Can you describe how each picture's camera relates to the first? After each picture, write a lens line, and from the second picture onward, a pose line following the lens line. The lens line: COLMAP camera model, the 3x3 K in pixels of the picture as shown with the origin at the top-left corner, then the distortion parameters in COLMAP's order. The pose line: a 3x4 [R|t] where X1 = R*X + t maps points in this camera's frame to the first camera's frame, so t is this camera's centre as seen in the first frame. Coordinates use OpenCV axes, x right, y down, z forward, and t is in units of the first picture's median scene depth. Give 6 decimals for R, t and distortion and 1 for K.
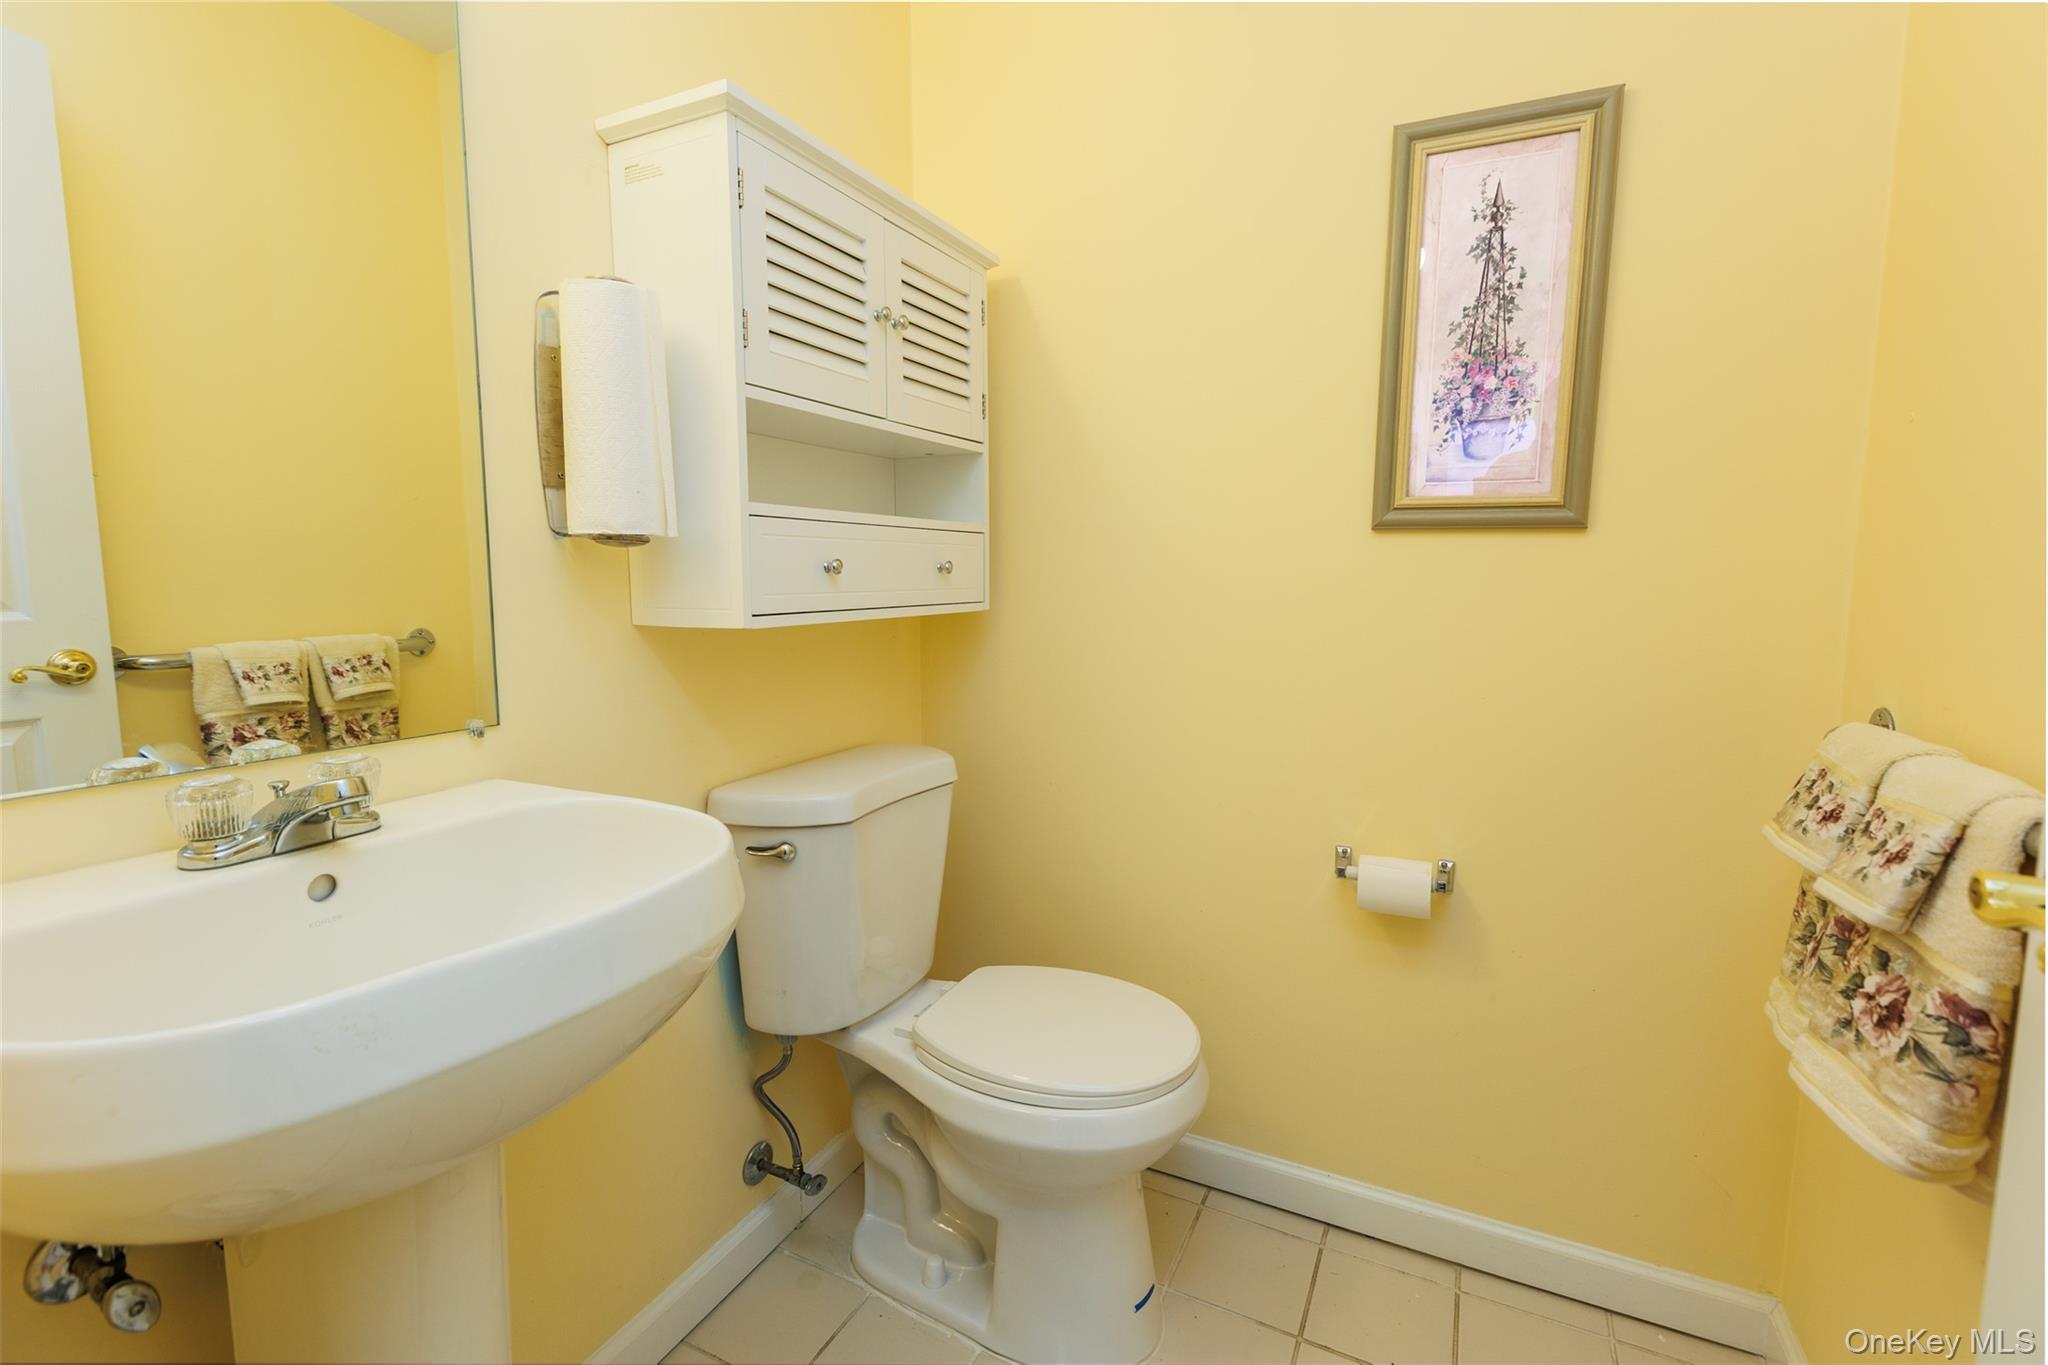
lens RADIAL K [[917.4, 0, 1026.8], [0, 917.4, 677.5], [0, 0, 1]] dist [0.005880, -0.000864]
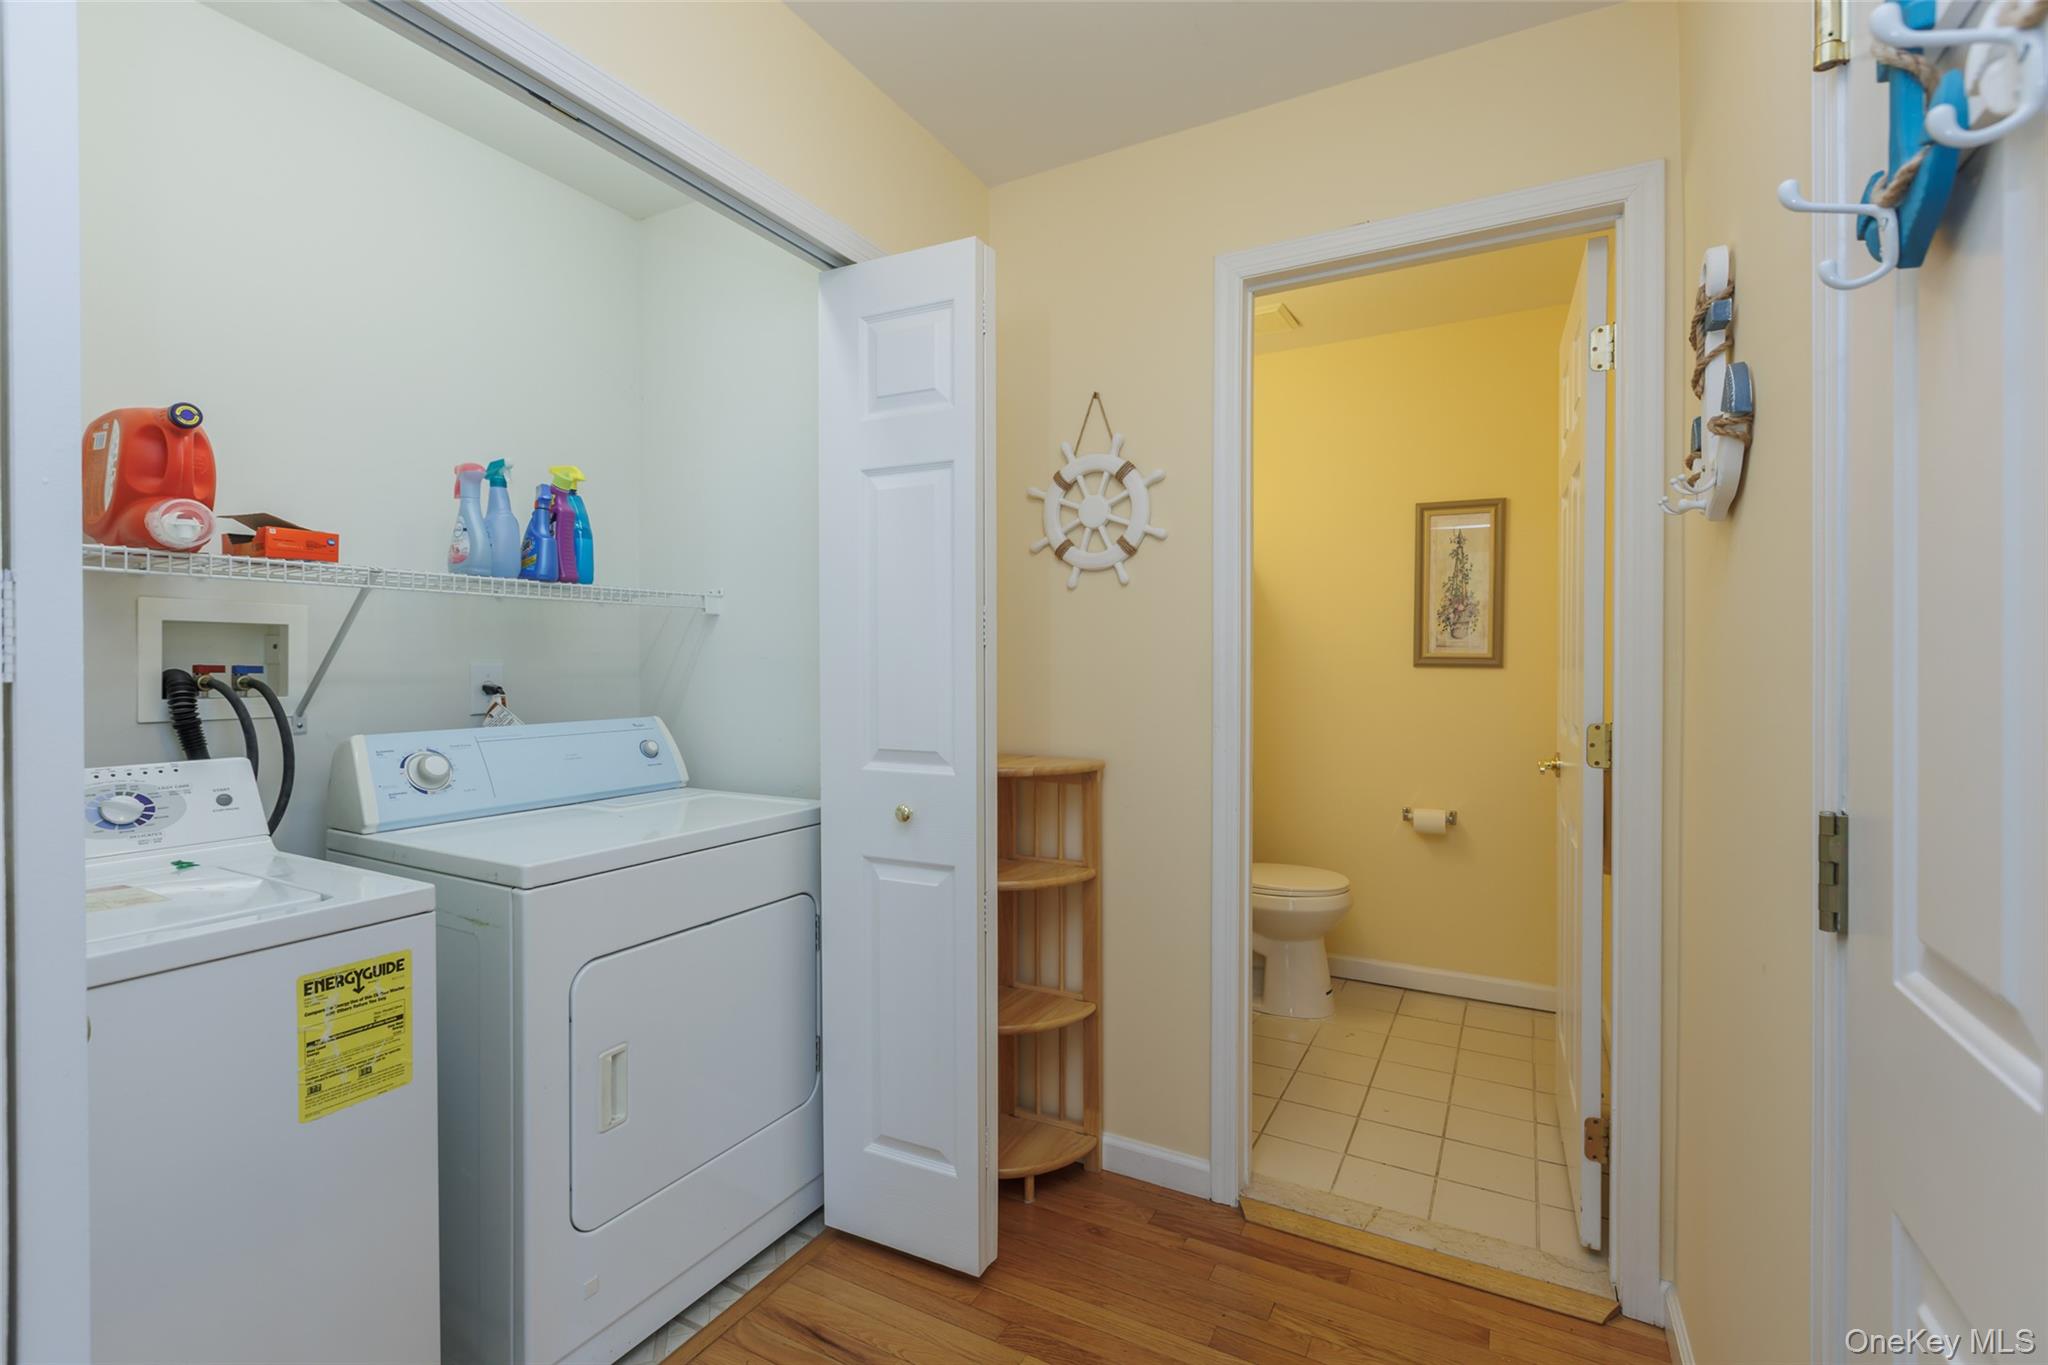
lens RADIAL K [[917.4, 0, 1030.1], [0, 917.4, 675.4], [0, 0, 1]] dist [0.005880, -0.000864]
pose [[0.999579, 0.002500, -0.028897, -0.559970], [-0.005744, 0.993607, -0.112747, 0.136939], [0.028431, 0.112866, 0.993203, -1.416936]]
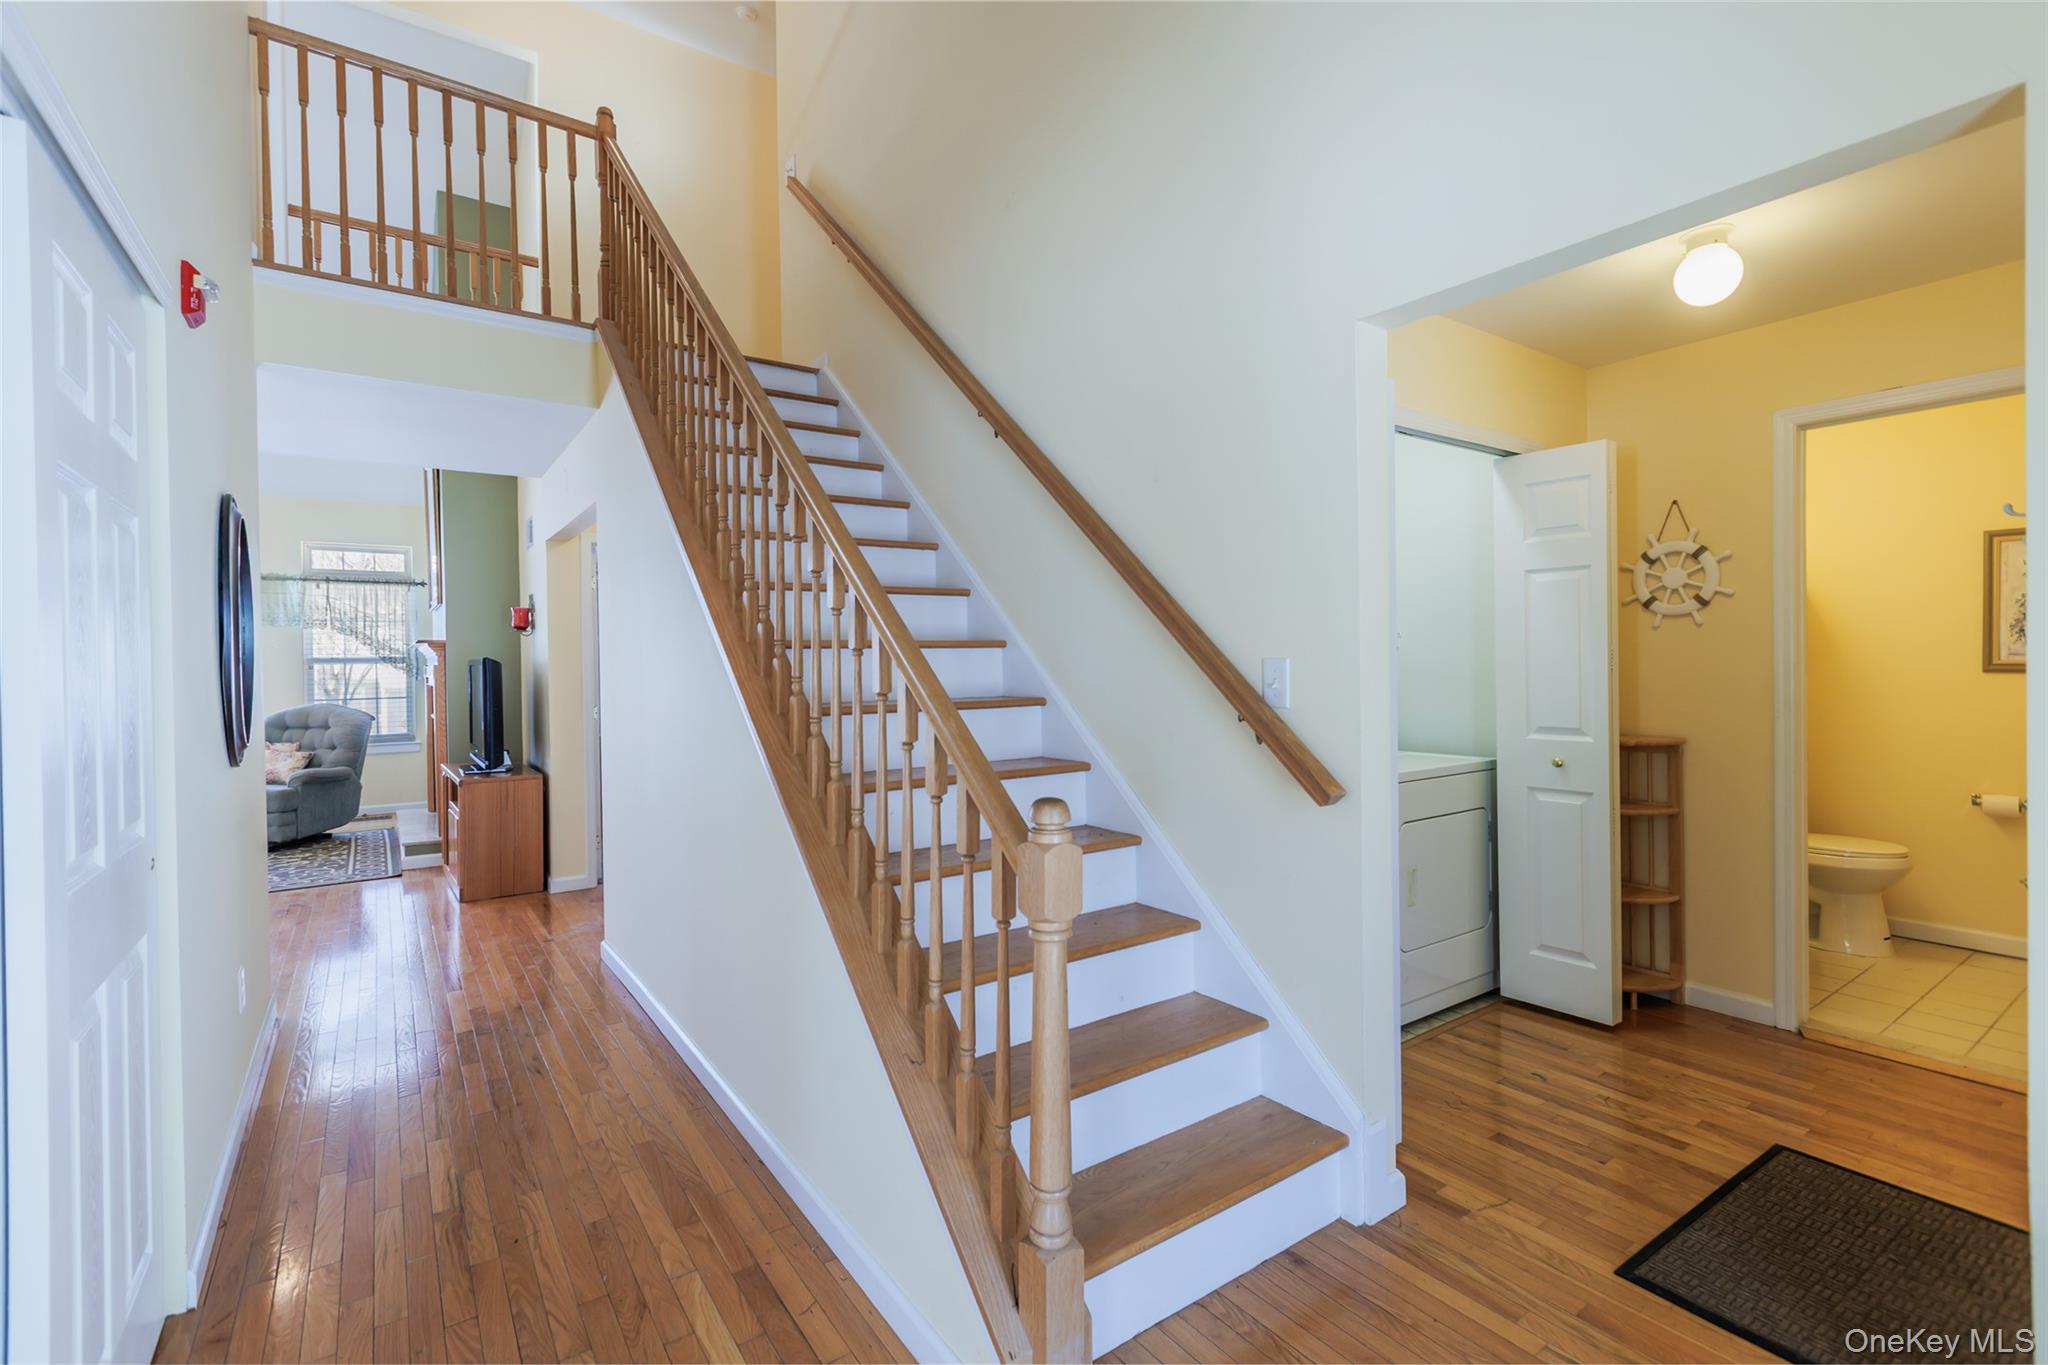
lens RADIAL K [[917.4, 0, 1027.1], [0, 917.4, 668.7], [0, 0, 1]] dist [0.005880, -0.000864]
pose [[0.883080, -0.005247, -0.469194, -0.878542], [-0.048149, 0.993646, -0.101734, 0.253025], [0.466746, 0.112430, 0.877216, -2.841486]]
